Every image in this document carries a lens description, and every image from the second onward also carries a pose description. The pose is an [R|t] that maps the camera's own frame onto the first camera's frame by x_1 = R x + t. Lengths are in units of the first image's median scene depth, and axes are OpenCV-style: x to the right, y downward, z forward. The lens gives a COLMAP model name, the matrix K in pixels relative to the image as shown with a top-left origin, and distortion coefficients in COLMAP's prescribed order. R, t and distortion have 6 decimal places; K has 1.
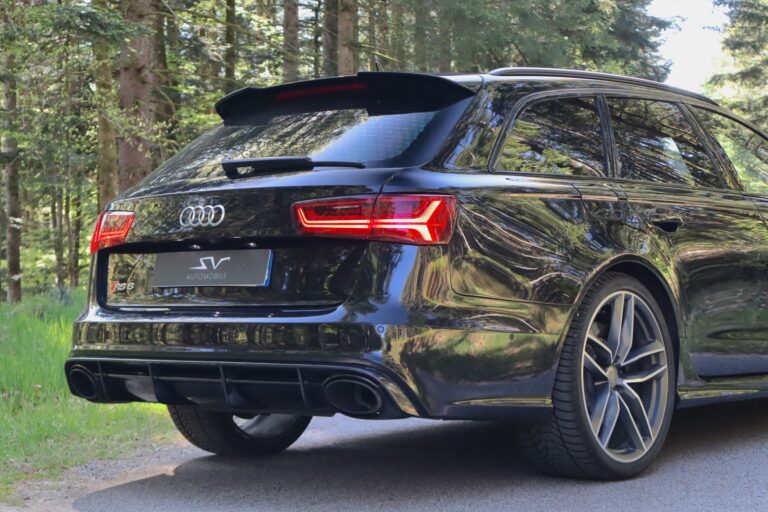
lens RADIAL K [[1576.9, 0, 384.0], [0, 1576.9, 256.0], [0, 0, 1]] dist [0.246133, -3.203579]
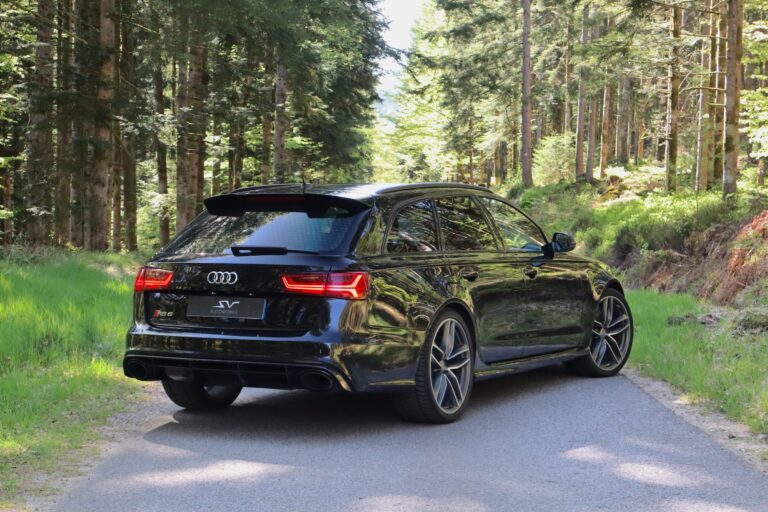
lens RADIAL K [[1576.9, 0, 384.0], [0, 1576.9, 256.0], [0, 0, 1]] dist [0.246133, -3.203579]
pose [[0.982733, 0.010872, 0.184708, -0.057205], [-0.018892, 0.998951, 0.041714, -0.027535], [-0.184060, -0.044483, 0.981908, -0.167424]]
